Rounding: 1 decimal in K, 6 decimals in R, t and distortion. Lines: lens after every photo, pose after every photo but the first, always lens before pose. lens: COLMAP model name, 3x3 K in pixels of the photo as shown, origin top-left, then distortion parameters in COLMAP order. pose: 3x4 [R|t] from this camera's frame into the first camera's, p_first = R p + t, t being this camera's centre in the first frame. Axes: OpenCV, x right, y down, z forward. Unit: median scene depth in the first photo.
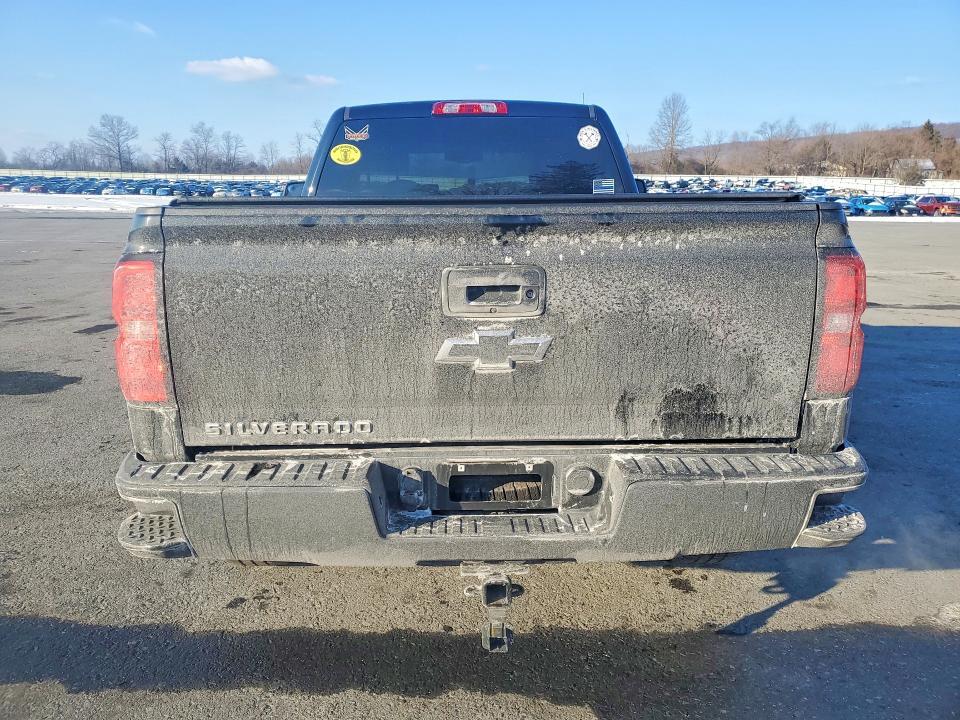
lens RADIAL K [[741.9, 0, 478.0], [0, 741.9, 350.4], [0, 0, 1]] dist [-0.002350, 0.016711]
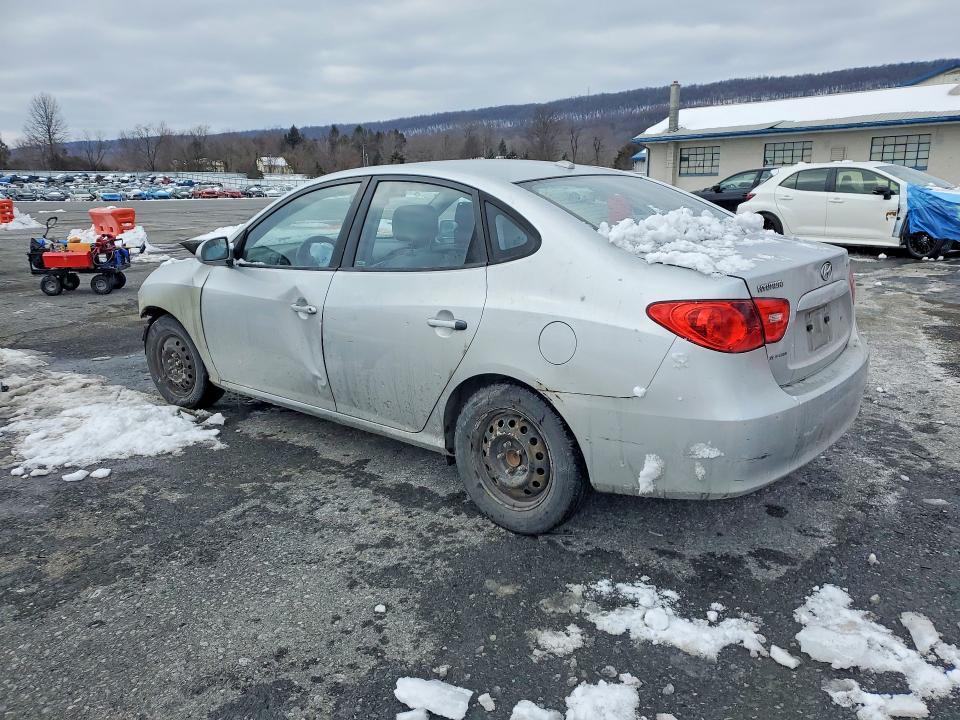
lens RADIAL K [[741.9, 0, 485.7], [0, 741.9, 361.7], [0, 0, 1]] dist [-0.002350, 0.016711]
pose [[0.749543, -0.169375, 0.639920, -0.005140], [0.155687, 0.984700, 0.078274, 0.058235], [-0.643387, 0.040958, 0.764444, -0.260056]]
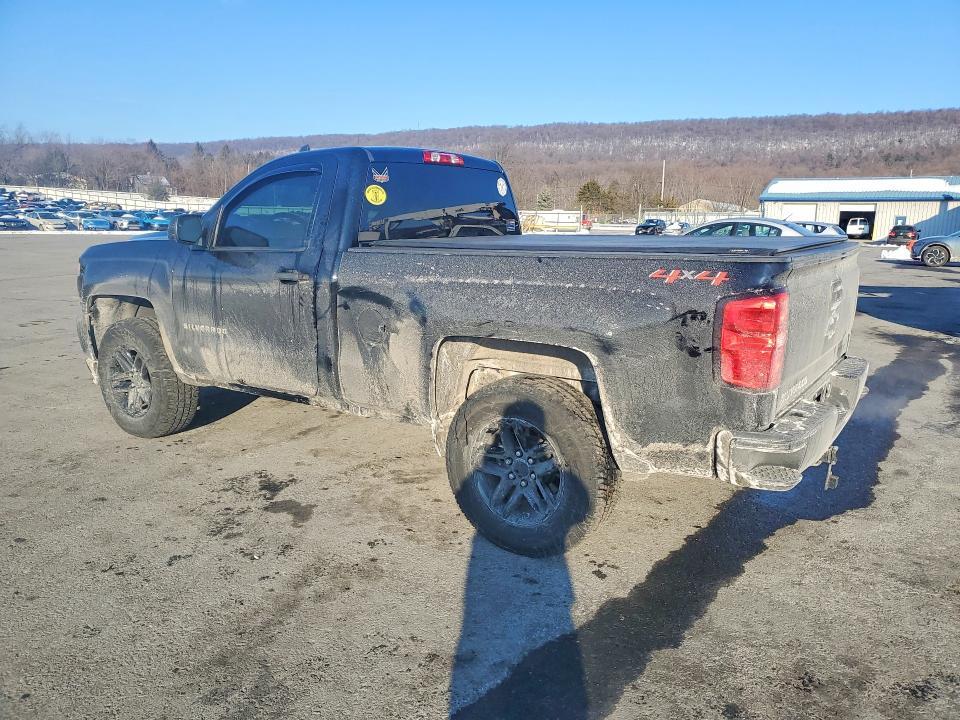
lens RADIAL K [[741.9, 0, 481.6], [0, 741.9, 364.1], [0, 0, 1]] dist [-0.002350, 0.016711]
pose [[0.585094, -0.151093, 0.796766, -0.026955], [0.149904, 0.985710, 0.076843, -0.002488], [-0.796991, 0.074477, 0.599382, 0.007798]]
